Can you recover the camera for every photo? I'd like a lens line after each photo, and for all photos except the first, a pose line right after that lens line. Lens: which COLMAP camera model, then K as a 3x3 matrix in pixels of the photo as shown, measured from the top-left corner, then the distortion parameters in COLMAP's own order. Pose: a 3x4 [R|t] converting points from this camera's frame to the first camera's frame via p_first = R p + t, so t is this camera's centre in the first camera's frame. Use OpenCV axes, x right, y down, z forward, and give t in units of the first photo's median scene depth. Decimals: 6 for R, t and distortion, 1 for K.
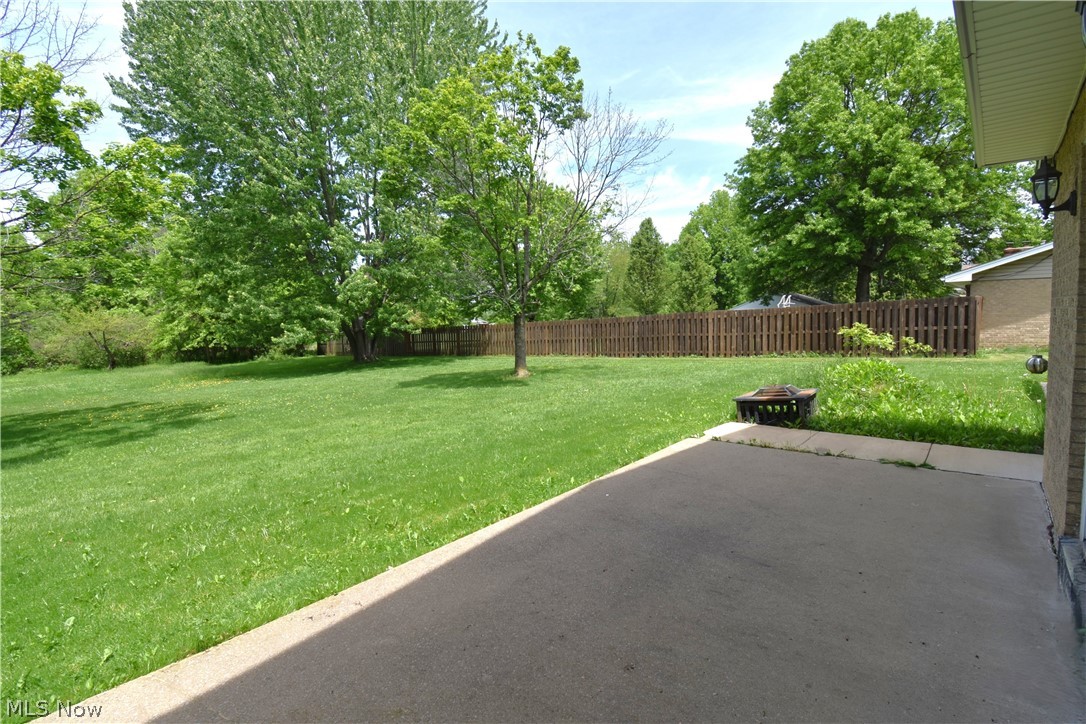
lens RADIAL K [[519.1, 0, 543.0], [0, 519.1, 362.0], [0, 0, 1]] dist [0.020348, -0.027707]
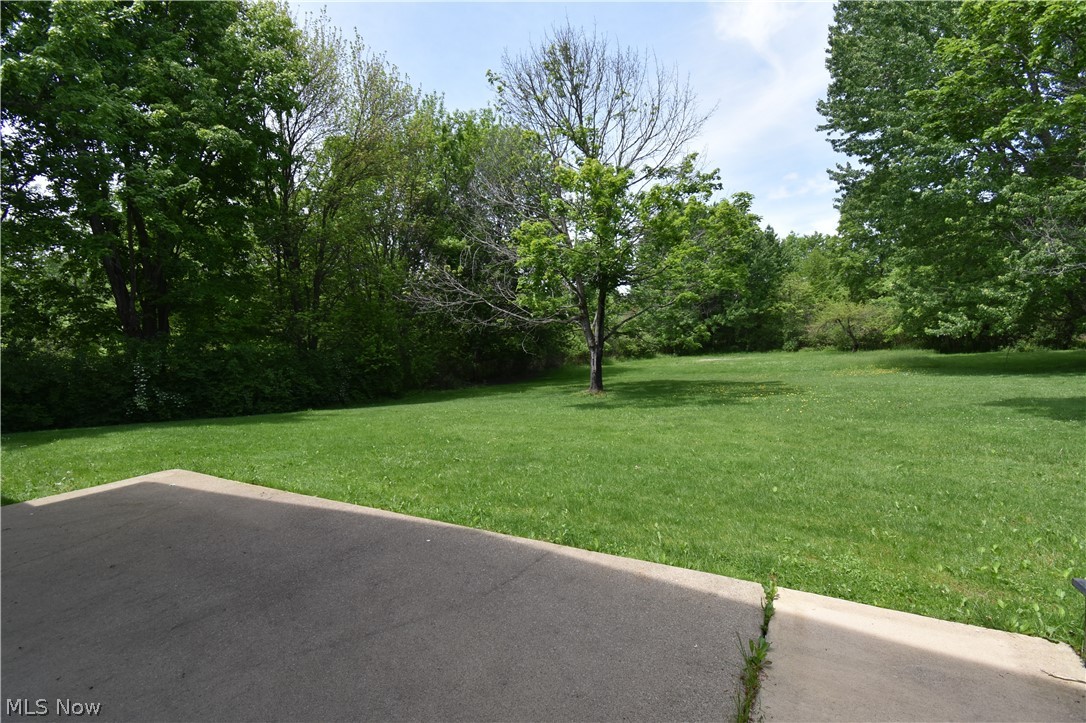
lens RADIAL K [[491.6, 0, 543.0], [0, 491.6, 361.5], [0, 0, 1]] dist [-0.000310, -0.000134]
pose [[0.183786, 0.077211, -0.979929, 0.237661], [-0.041166, 0.996640, 0.070807, -0.028604], [0.982104, 0.027326, 0.186347, 0.255004]]
